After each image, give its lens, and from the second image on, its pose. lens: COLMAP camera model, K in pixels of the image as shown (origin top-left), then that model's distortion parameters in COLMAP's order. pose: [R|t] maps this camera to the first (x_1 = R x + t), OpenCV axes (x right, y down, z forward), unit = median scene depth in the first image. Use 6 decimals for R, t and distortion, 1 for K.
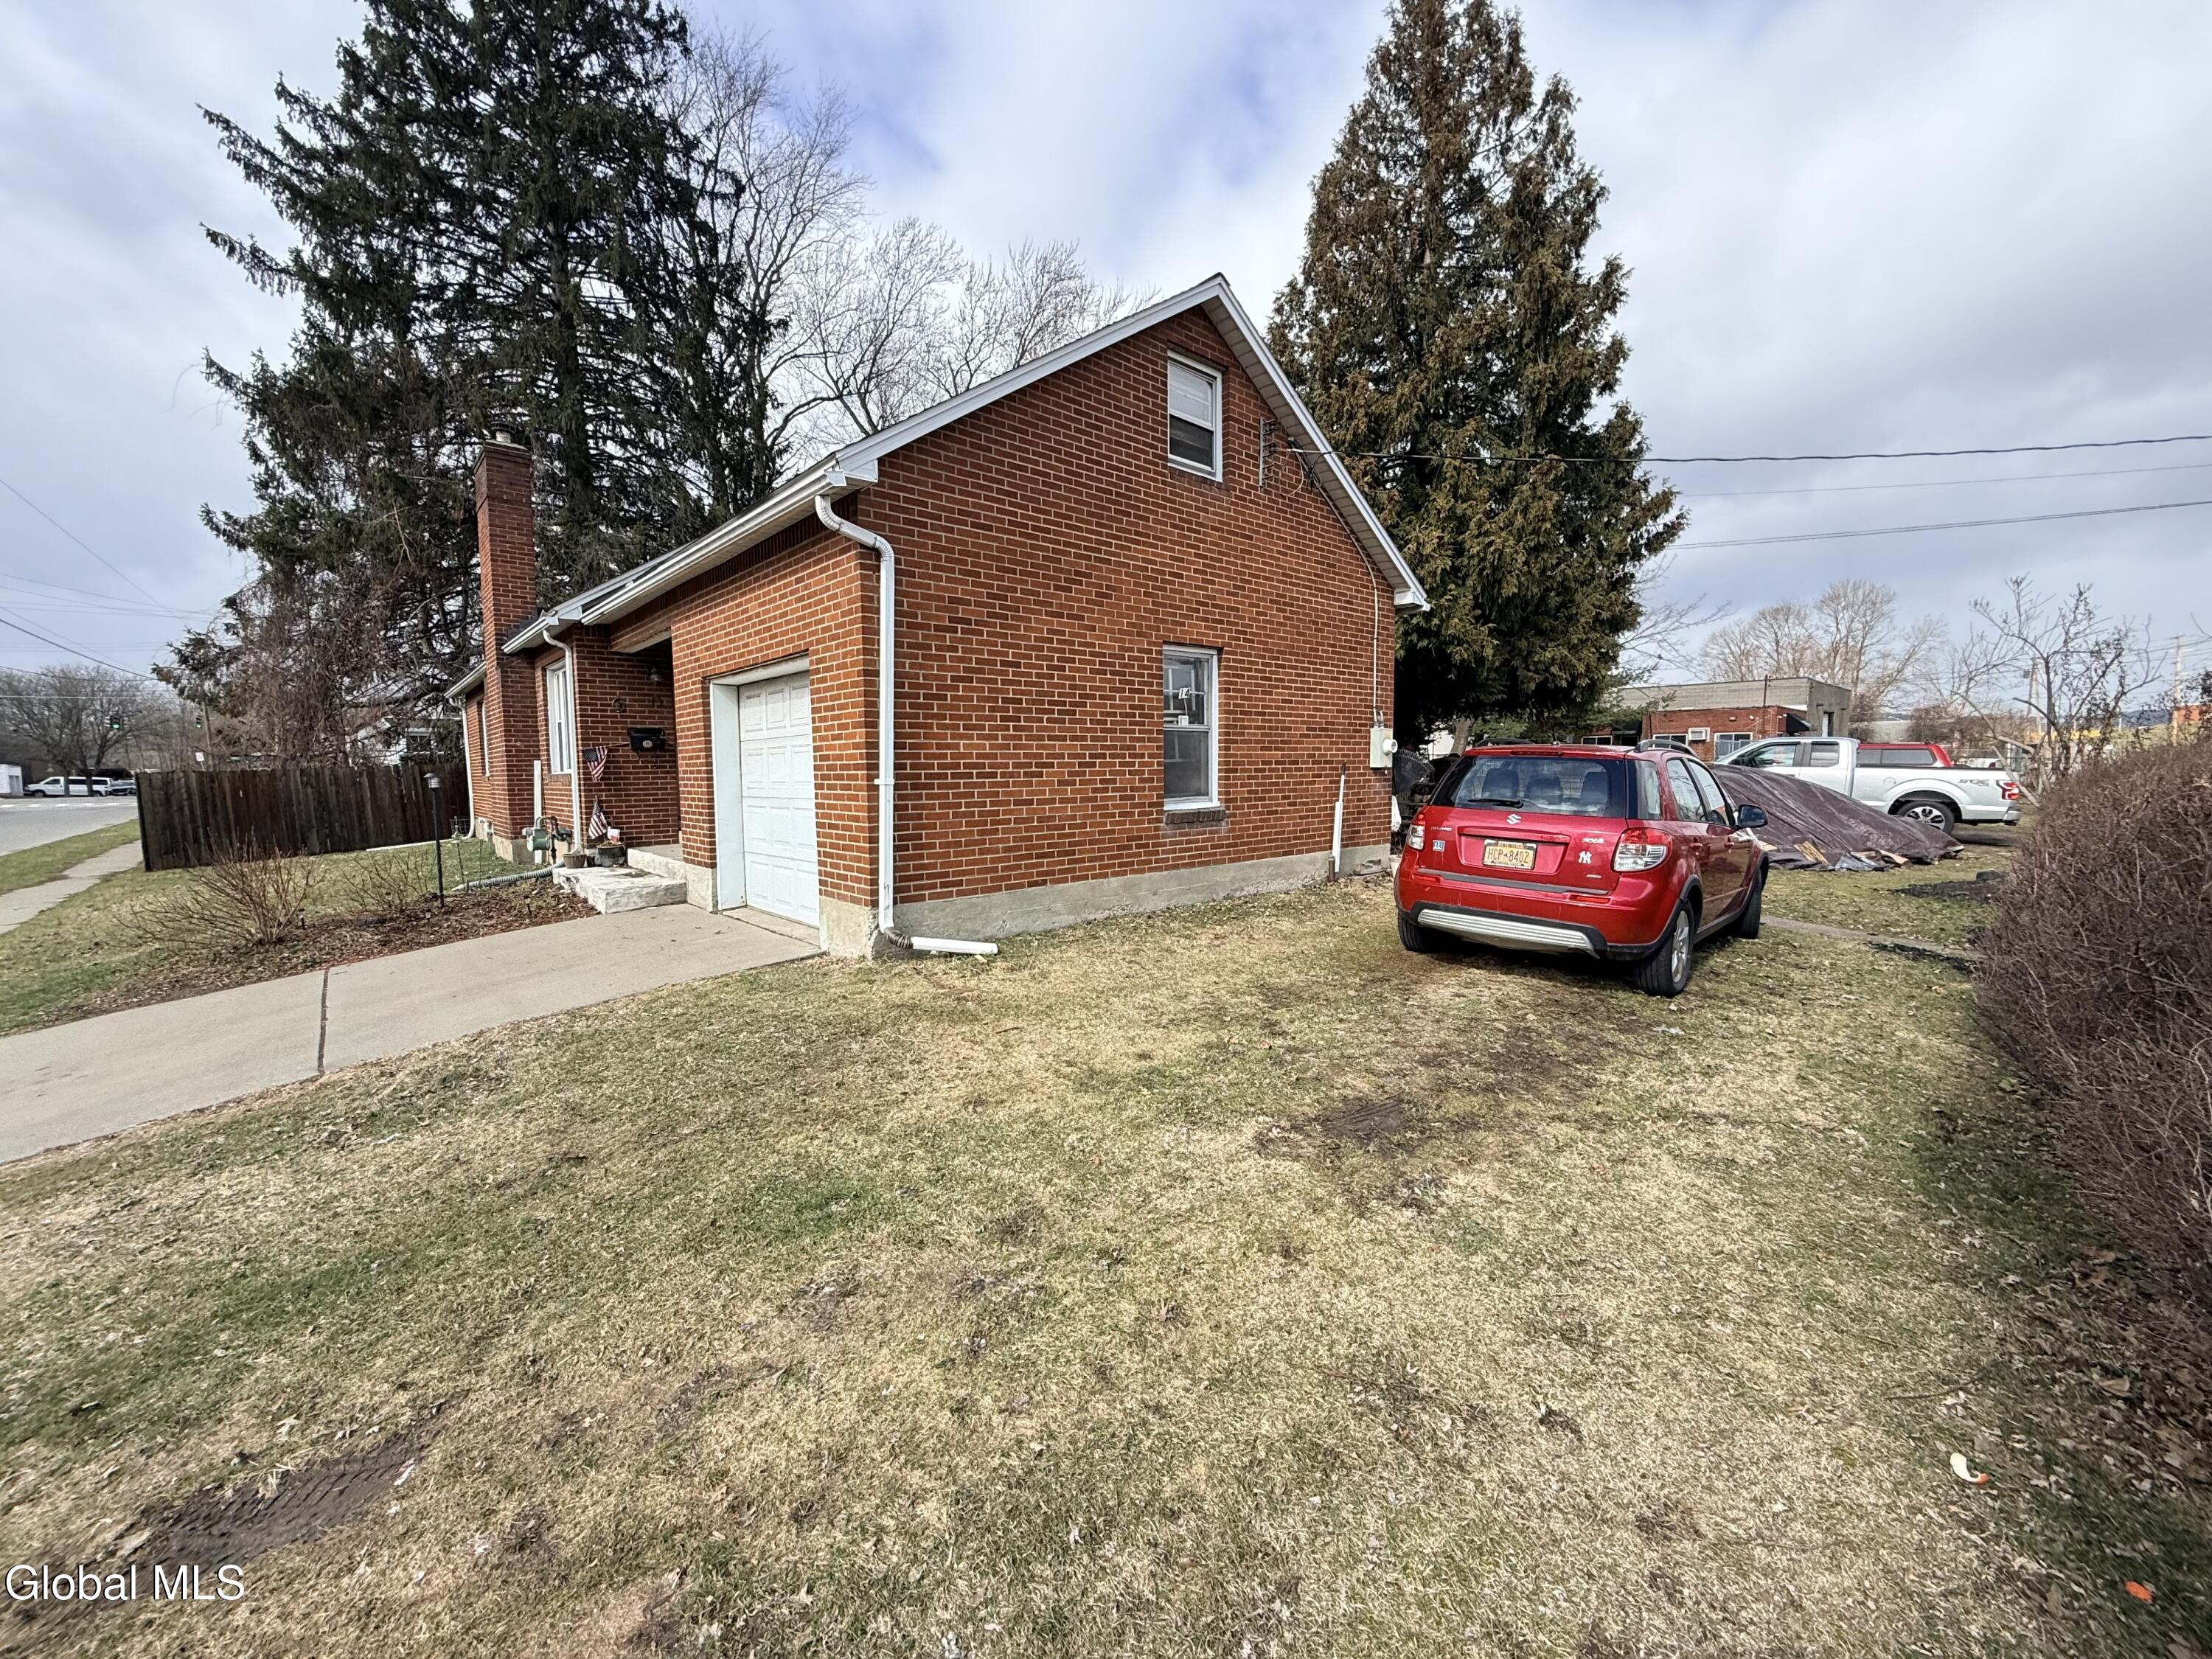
lens RADIAL K [[878.7, 0, 1113.1], [0, 878.7, 829.0], [0, 0, 1]] dist [0.000002, 0.000006]
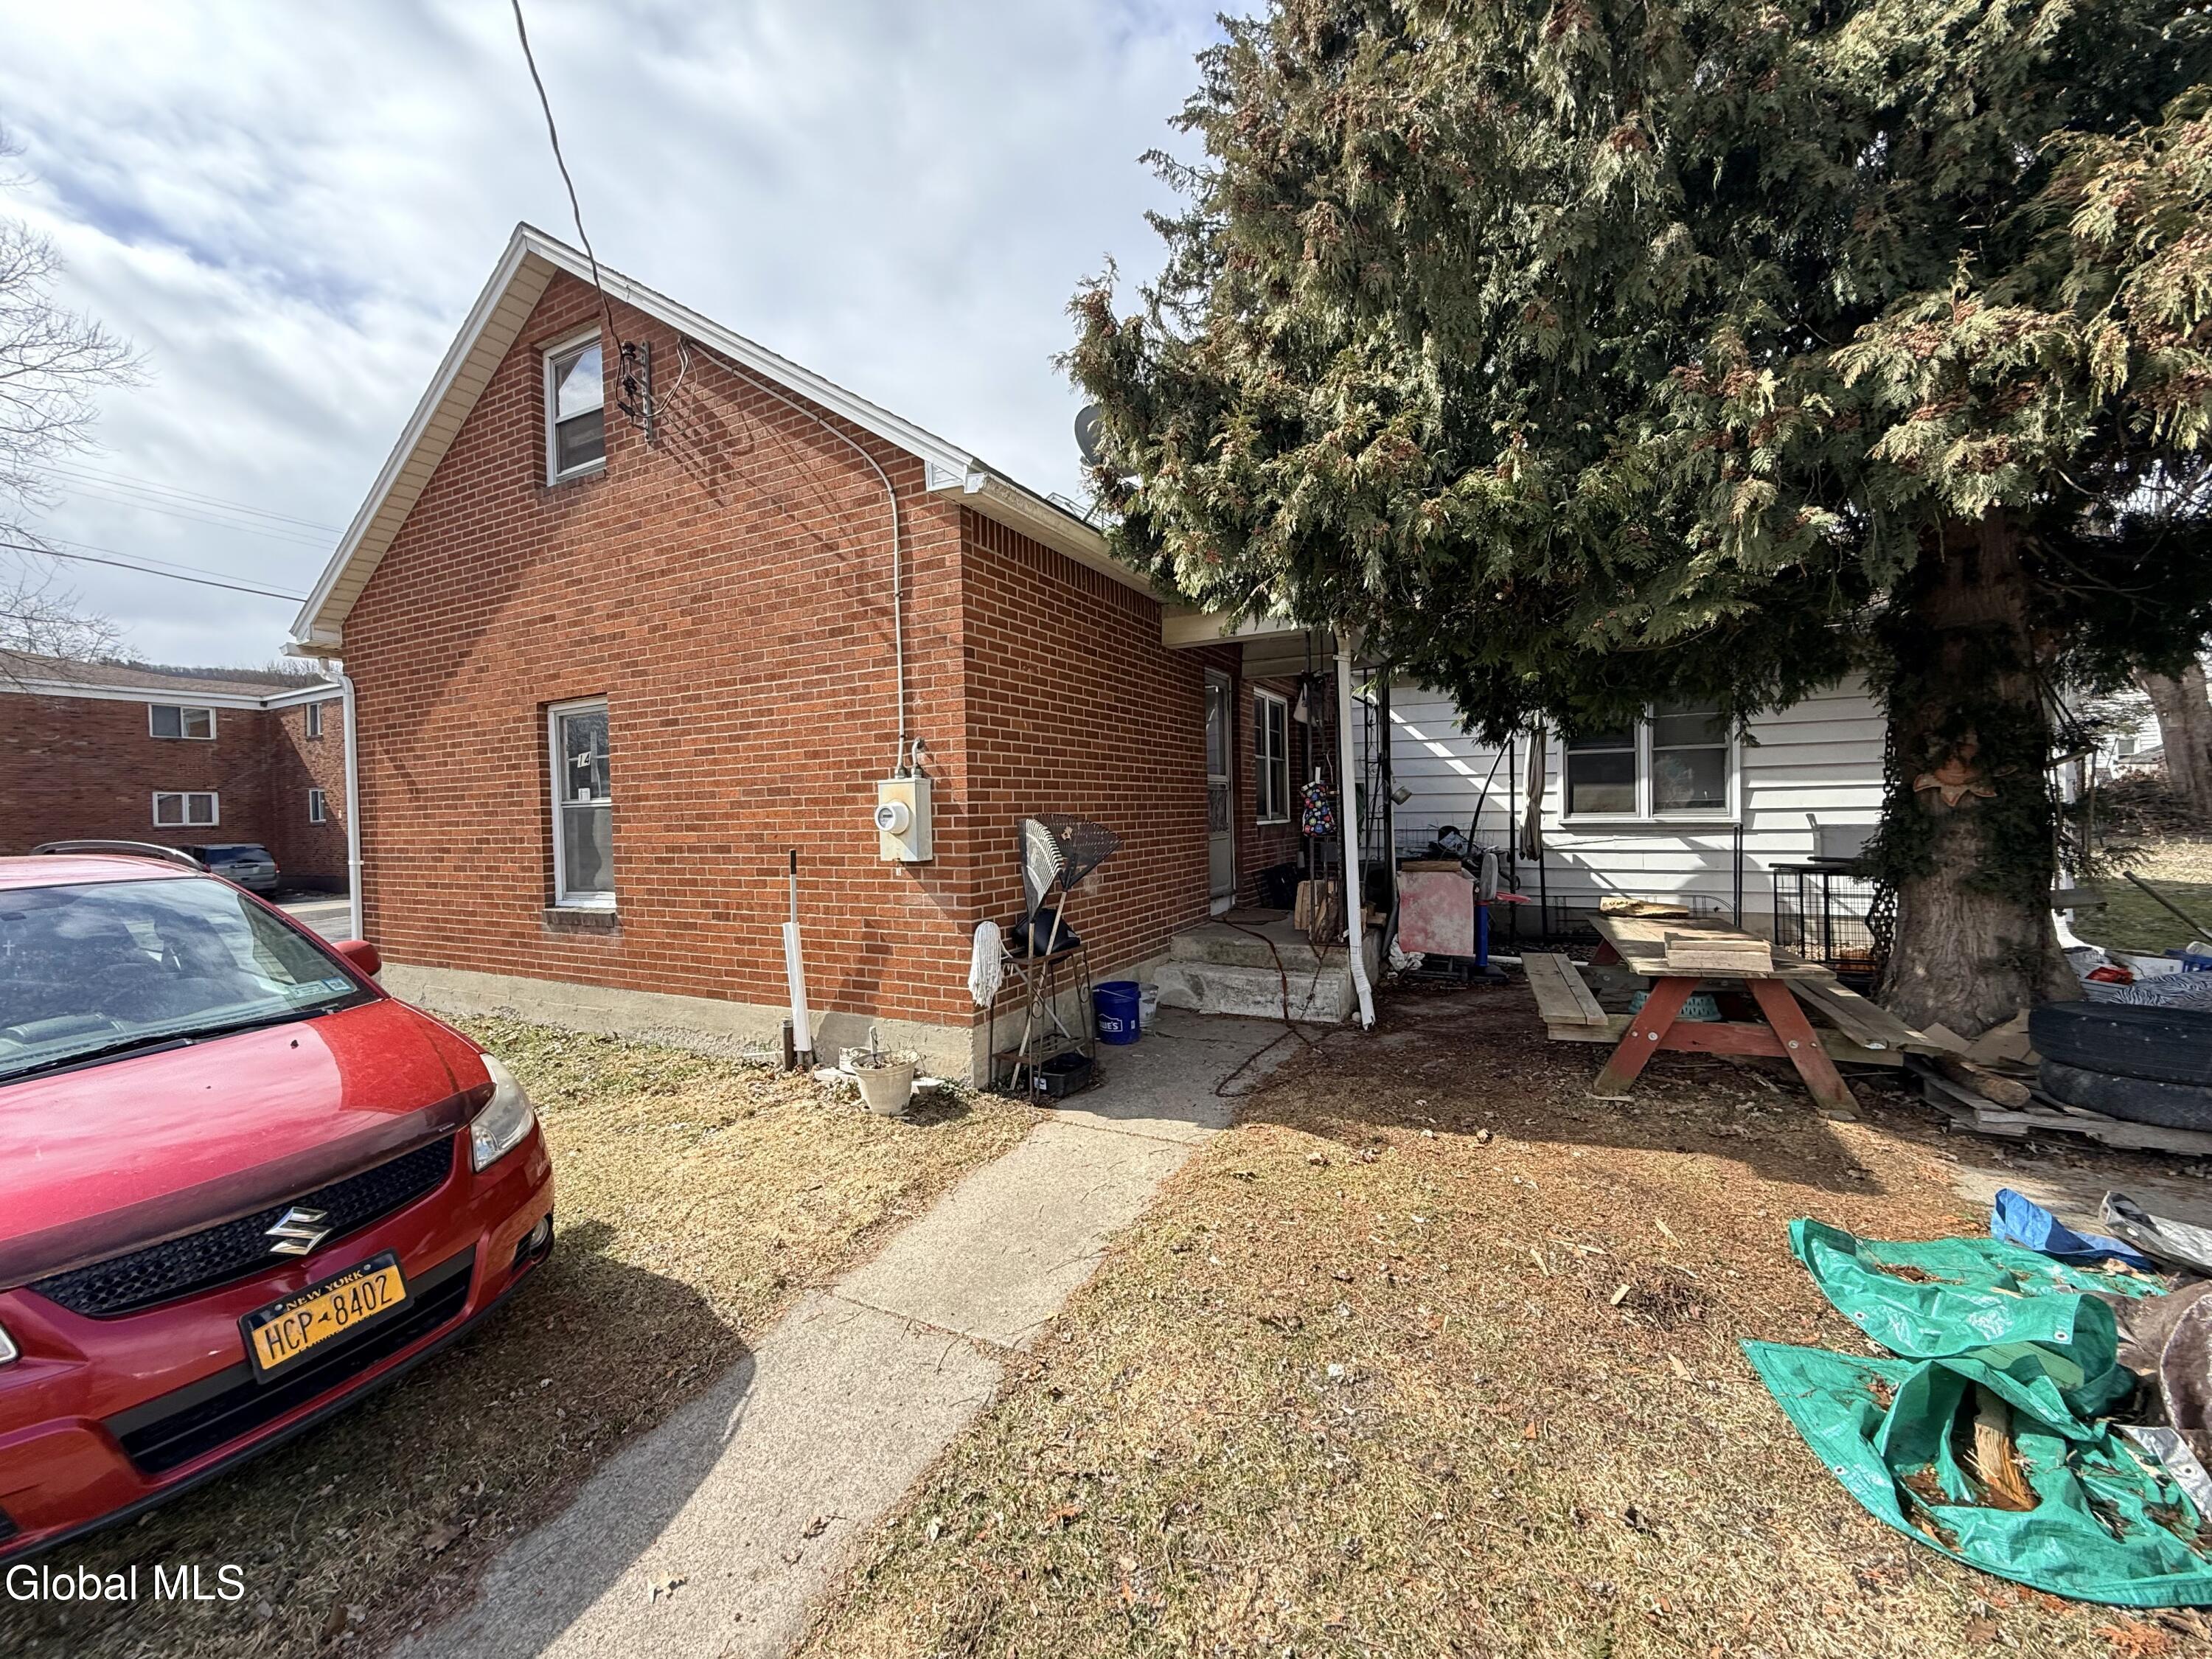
lens RADIAL K [[878.7, 0, 1106.5], [0, 878.7, 836.6], [0, 0, 1]] dist [0.000002, 0.000006]
pose [[0.357214, 0.017107, -0.933866, 0.936538], [-0.049830, 0.998757, -0.000765, -0.104062], [0.932692, 0.046808, 0.357623, 1.105082]]
